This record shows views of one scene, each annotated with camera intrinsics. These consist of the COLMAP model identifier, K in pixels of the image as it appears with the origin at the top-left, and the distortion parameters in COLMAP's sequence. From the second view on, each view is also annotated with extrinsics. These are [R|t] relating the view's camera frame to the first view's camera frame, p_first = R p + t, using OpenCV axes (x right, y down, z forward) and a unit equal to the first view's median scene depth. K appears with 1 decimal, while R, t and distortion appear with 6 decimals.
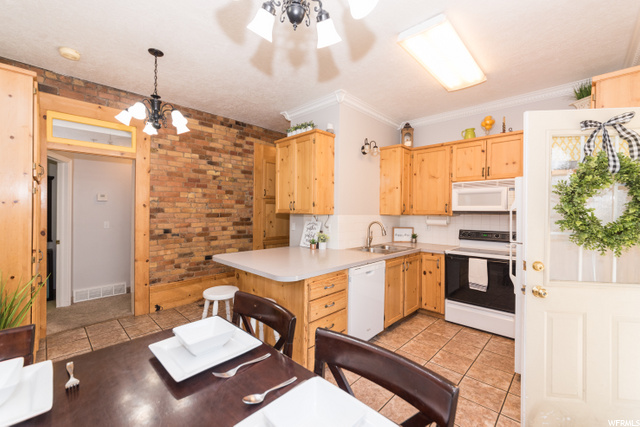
lens RADIAL K [[265.0, 0, 319.3], [0, 265.0, 212.2], [0, 0, 1]] dist [0.000137, -0.000266]
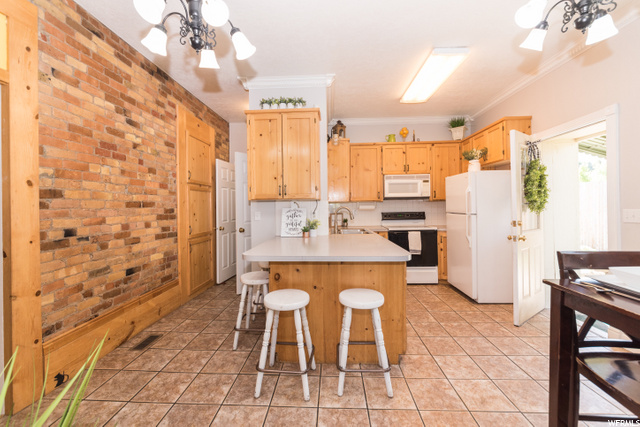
lens RADIAL K [[265.0, 0, 317.4], [0, 265.0, 206.5], [0, 0, 1]] dist [0.000137, -0.000266]
pose [[0.749064, -0.017519, 0.662266, -0.562161], [0.023234, 0.999730, 0.000167, 0.030367], [-0.662090, 0.015262, 0.749269, 0.259652]]
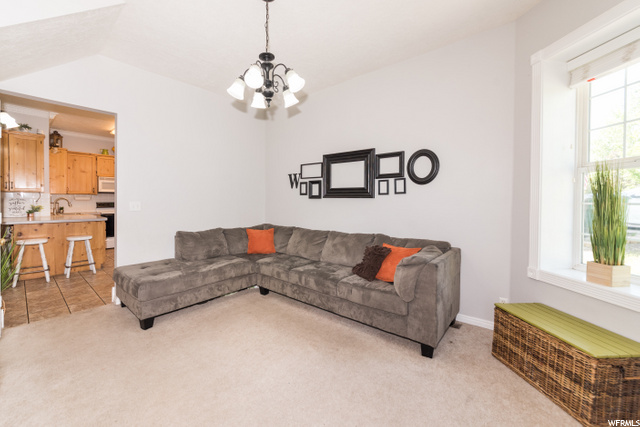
lens RADIAL K [[254.9, 0, 316.7], [0, 254.9, 207.1], [0, 0, 1]] dist [-0.020878, 0.000126]
pose [[-0.086851, -0.035927, 0.995573, -1.352900], [-0.003986, 0.999354, 0.035715, 0.032318], [-0.996213, -0.000866, -0.086938, -0.362221]]
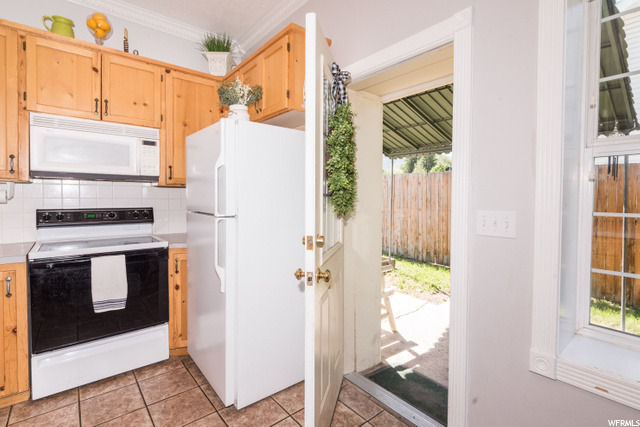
lens RADIAL K [[304.9, 0, 322.2], [0, 304.9, 203.5], [0, 0, 1]] dist [-0.000204, 0.000547]
pose [[0.099135, -0.029517, 0.994636, -0.001430], [-0.005100, 0.999532, 0.030171, 0.034766], [-0.995061, -0.008063, 0.098938, 0.403971]]
